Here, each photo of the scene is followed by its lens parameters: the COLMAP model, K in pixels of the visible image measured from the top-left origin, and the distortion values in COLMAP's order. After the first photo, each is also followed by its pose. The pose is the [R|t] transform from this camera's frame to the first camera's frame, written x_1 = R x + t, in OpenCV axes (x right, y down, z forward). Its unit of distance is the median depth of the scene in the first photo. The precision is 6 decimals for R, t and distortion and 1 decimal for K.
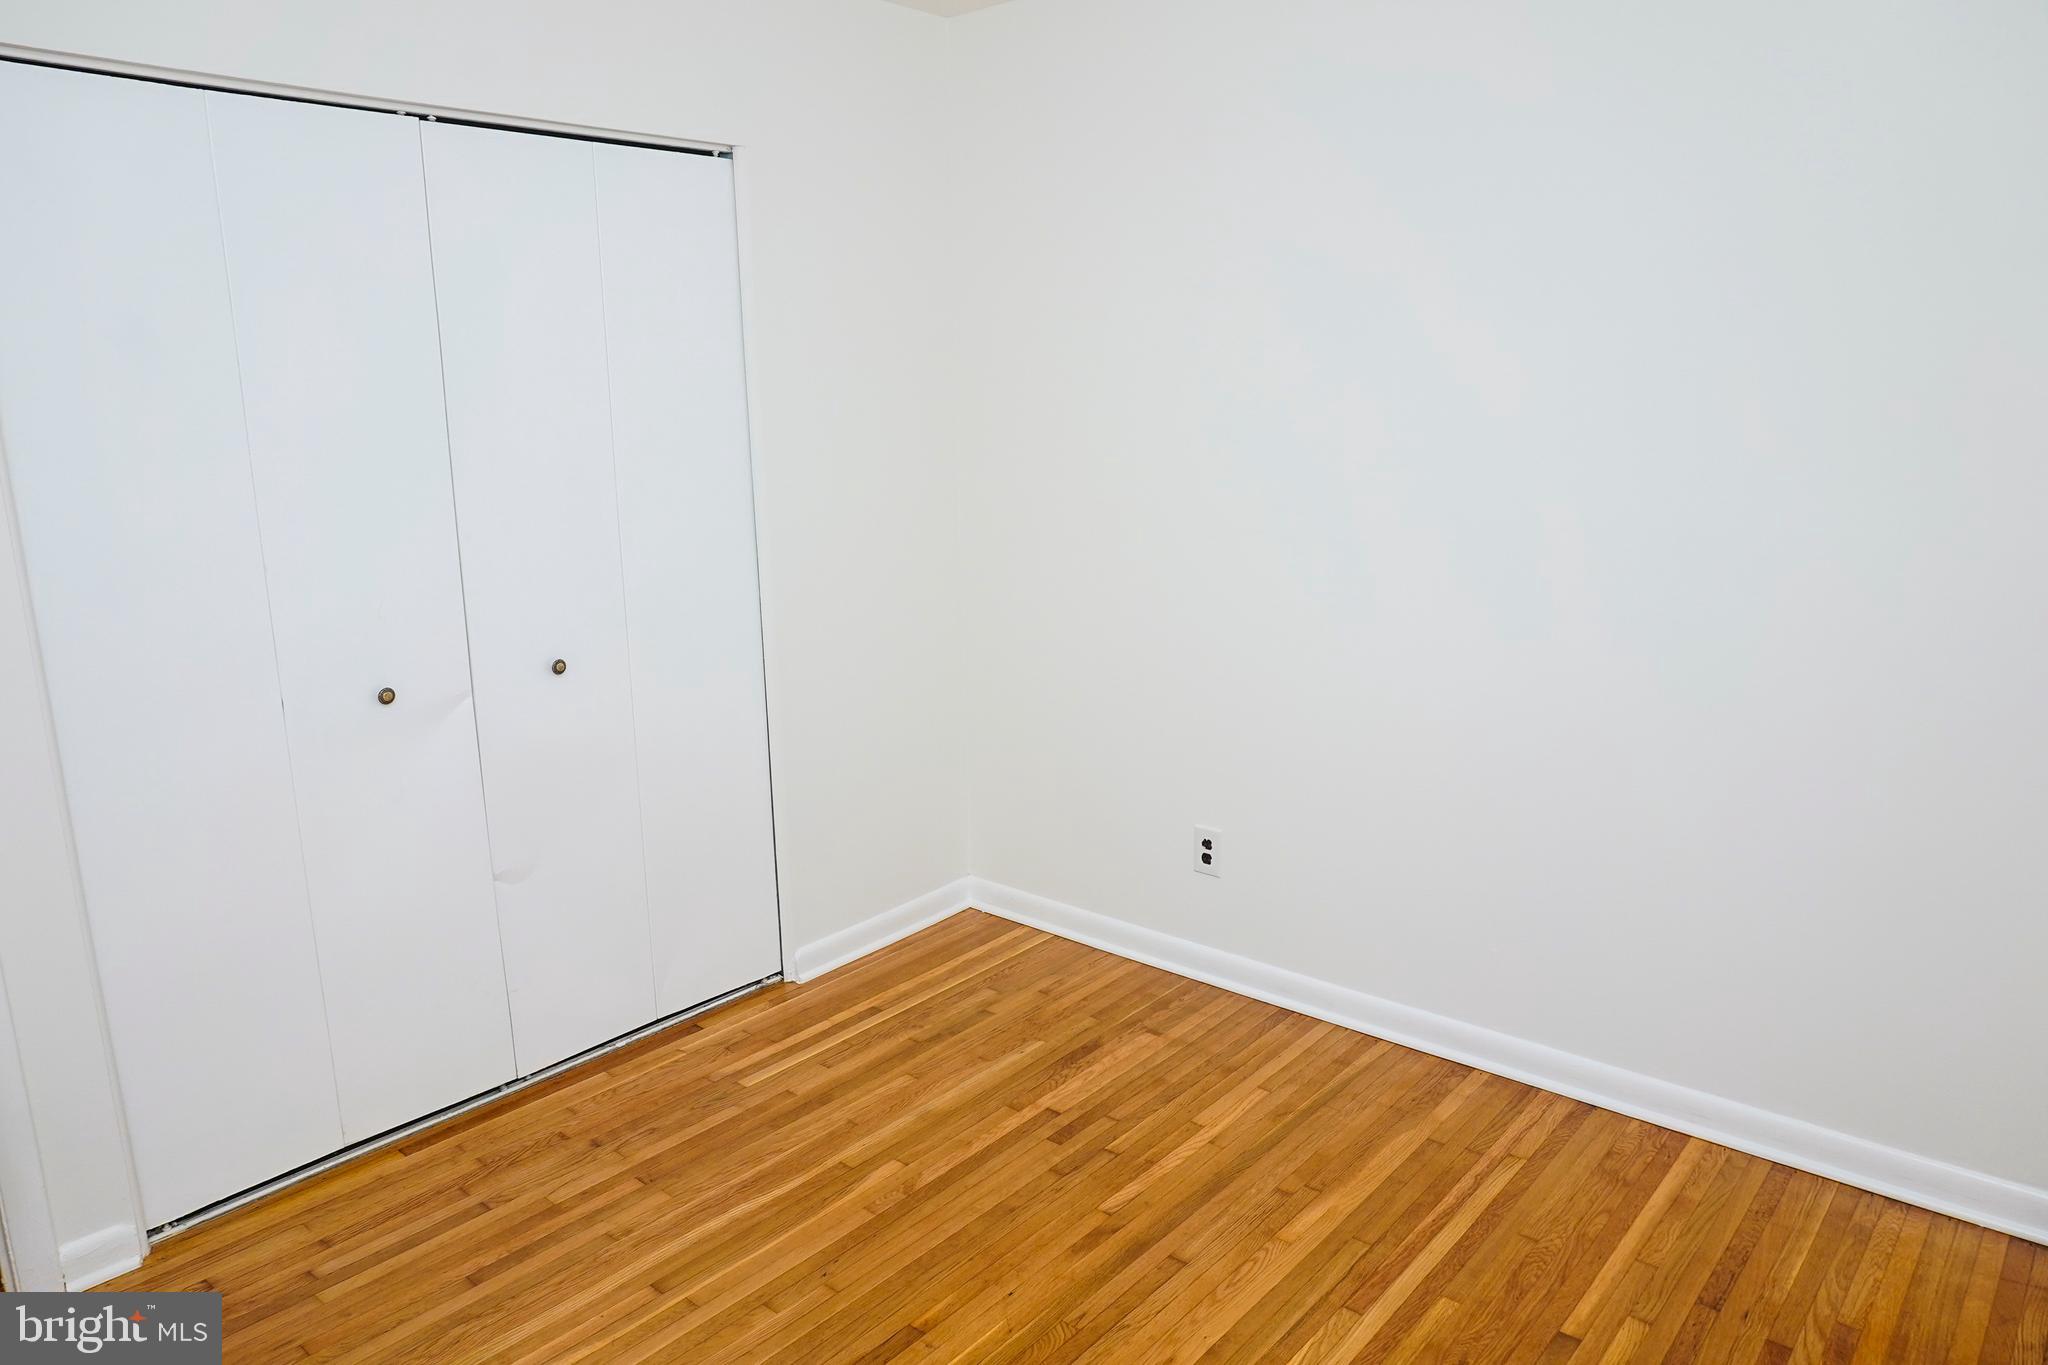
lens RADIAL K [[1377.3, 0, 1036.4], [0, 1377.3, 681.3], [0, 0, 1]] dist [-0.062010, 0.037014]
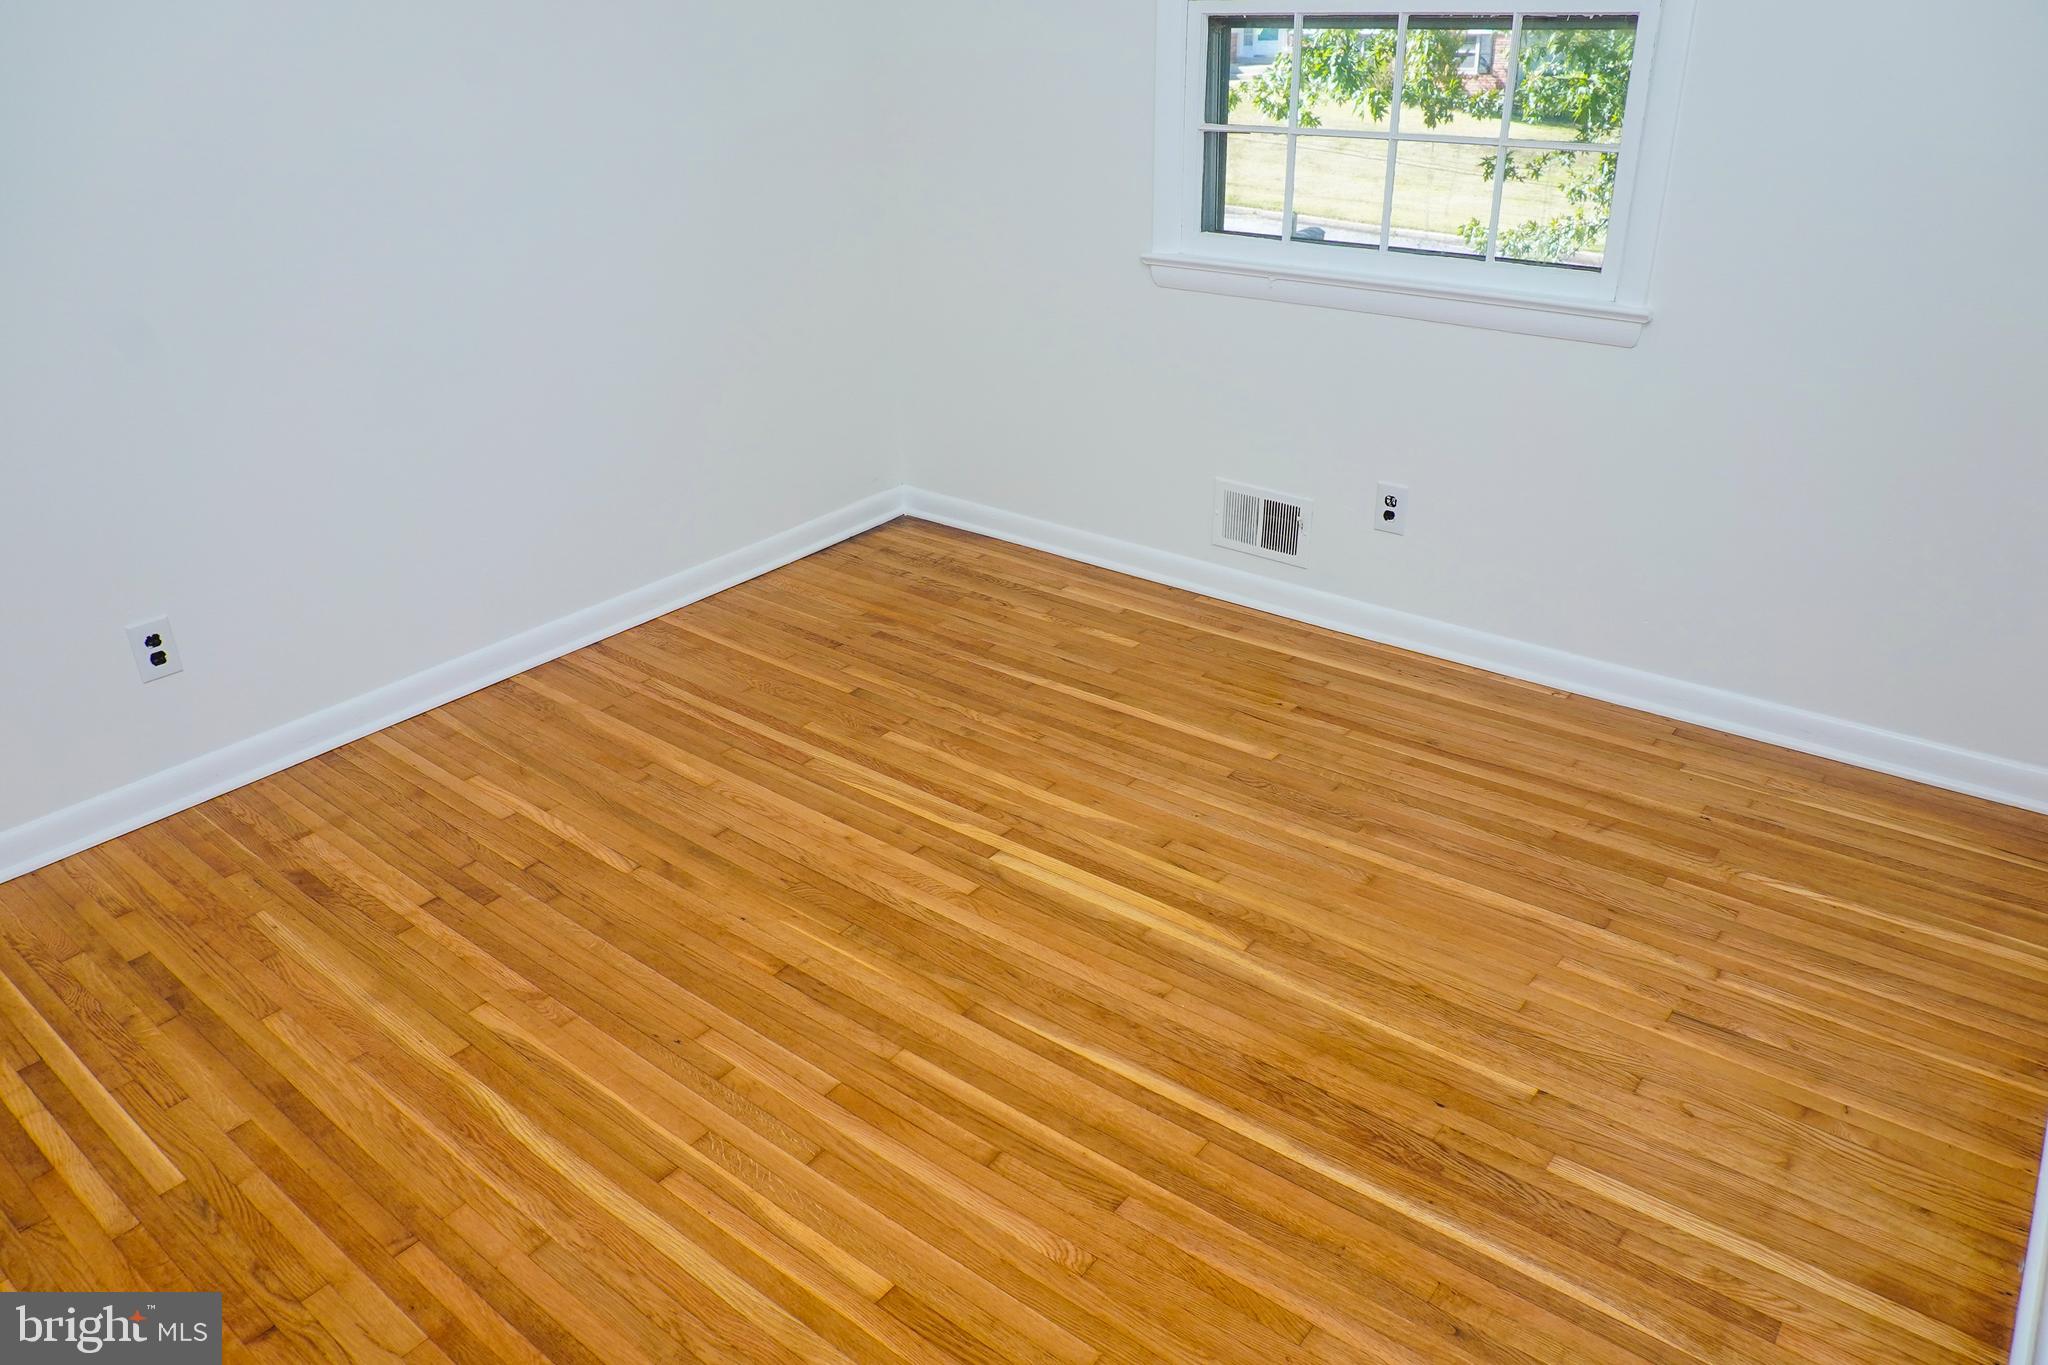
lens RADIAL K [[1377.3, 0, 1036.4], [0, 1377.3, 681.3], [0, 0, 1]] dist [-0.062010, 0.037014]
pose [[-0.048546, -0.425799, 0.903515, -0.776681], [0.231428, 0.875170, 0.424875, -0.095831], [-0.971640, 0.229724, 0.056056, 0.571547]]
